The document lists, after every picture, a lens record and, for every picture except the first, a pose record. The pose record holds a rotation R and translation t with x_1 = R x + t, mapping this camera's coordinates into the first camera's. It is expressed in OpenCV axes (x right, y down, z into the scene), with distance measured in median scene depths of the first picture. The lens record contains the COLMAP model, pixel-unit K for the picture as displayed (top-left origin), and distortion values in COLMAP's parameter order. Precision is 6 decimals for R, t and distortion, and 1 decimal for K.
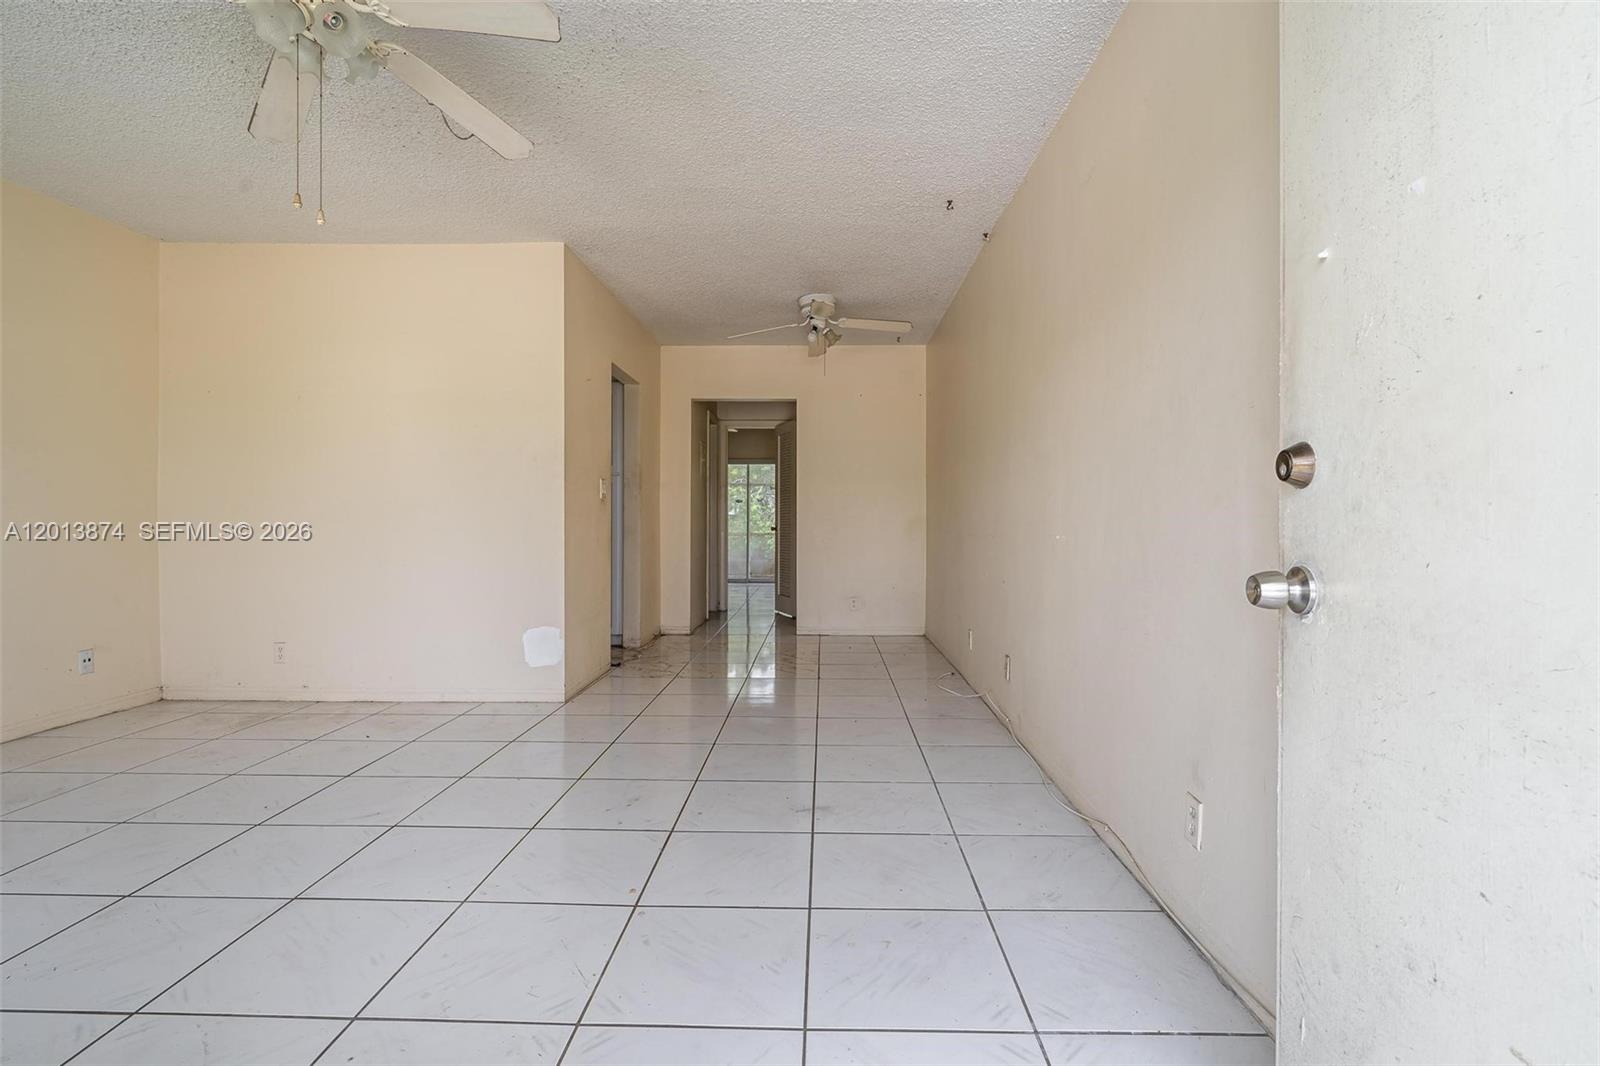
lens RADIAL K [[724.8, 0, 803.8], [0, 724.8, 529.5], [0, 0, 1]] dist [0.003729, 0.000116]
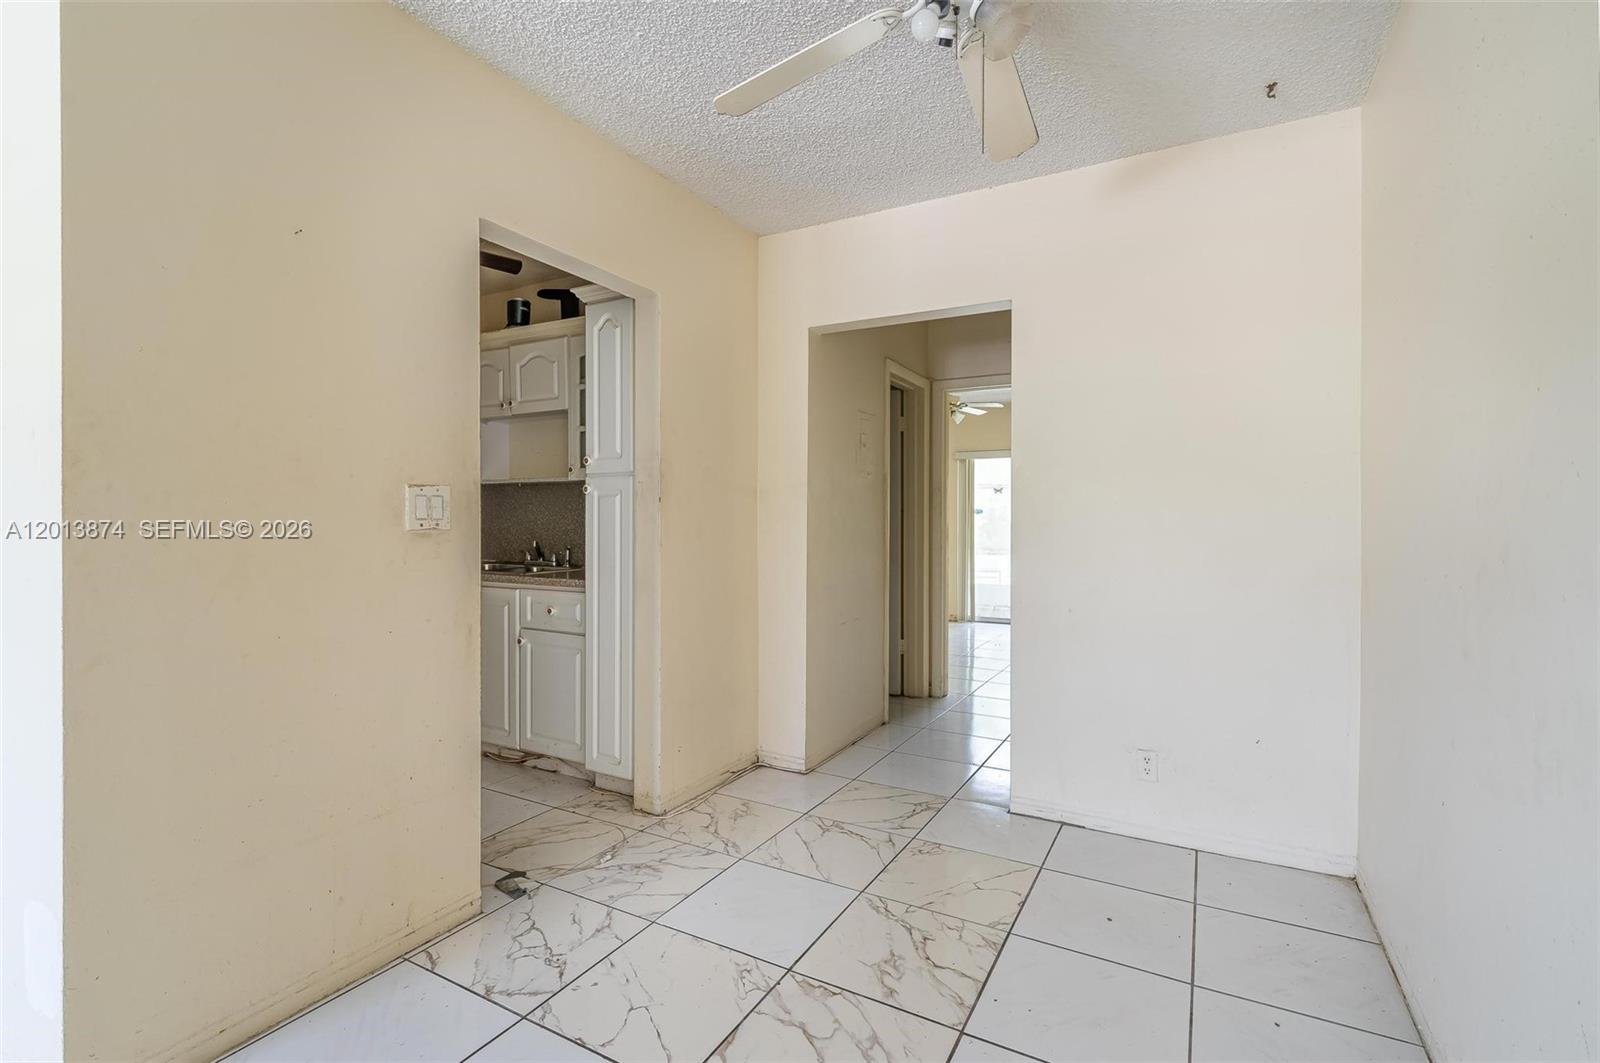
lens RADIAL K [[724.8, 0, 803.8], [0, 724.8, 528.0], [0, 0, 1]] dist [0.003729, 0.000116]
pose [[0.885630, 0.002384, -0.464386, 0.088822], [-0.004392, 0.999985, -0.003243, -0.033474], [0.464372, 0.004912, 0.885627, 0.527700]]
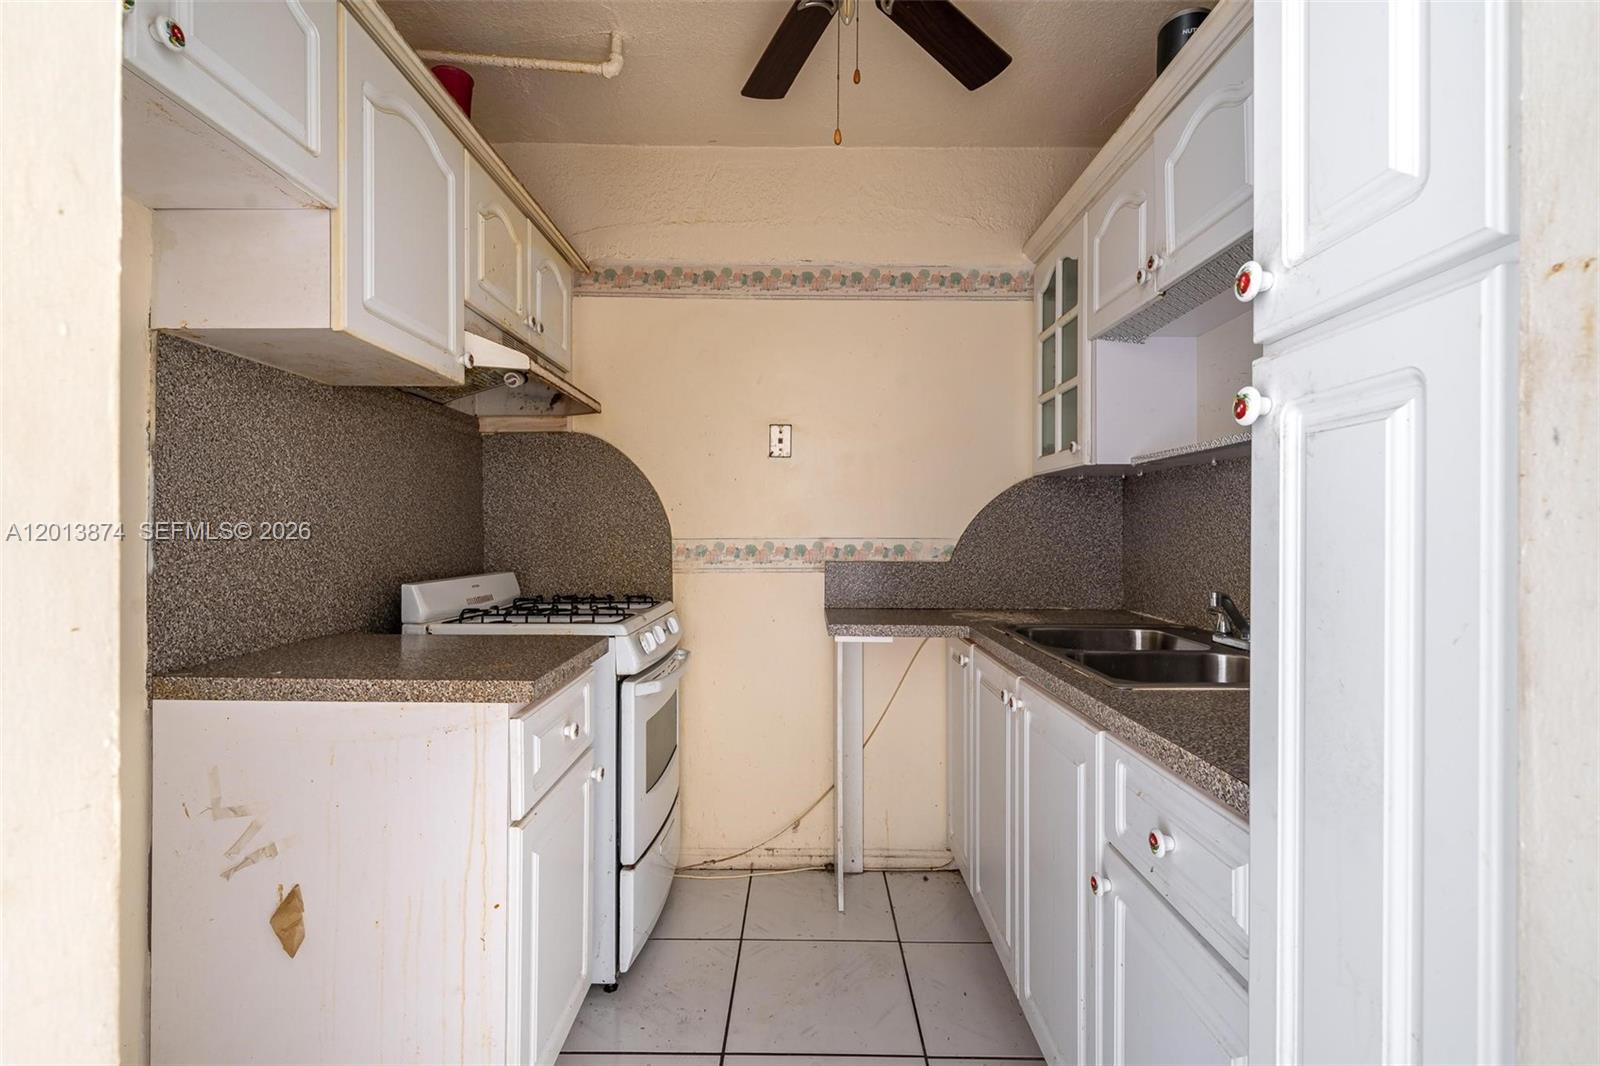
lens RADIAL K [[724.8, 0, 803.8], [0, 724.8, 529.5], [0, 0, 1]] dist [0.003729, 0.000116]
pose [[0.027958, -0.012265, -0.999534, -0.155681], [-0.021393, 0.999688, -0.012866, -0.038436], [0.999380, 0.021743, 0.027687, 0.818995]]
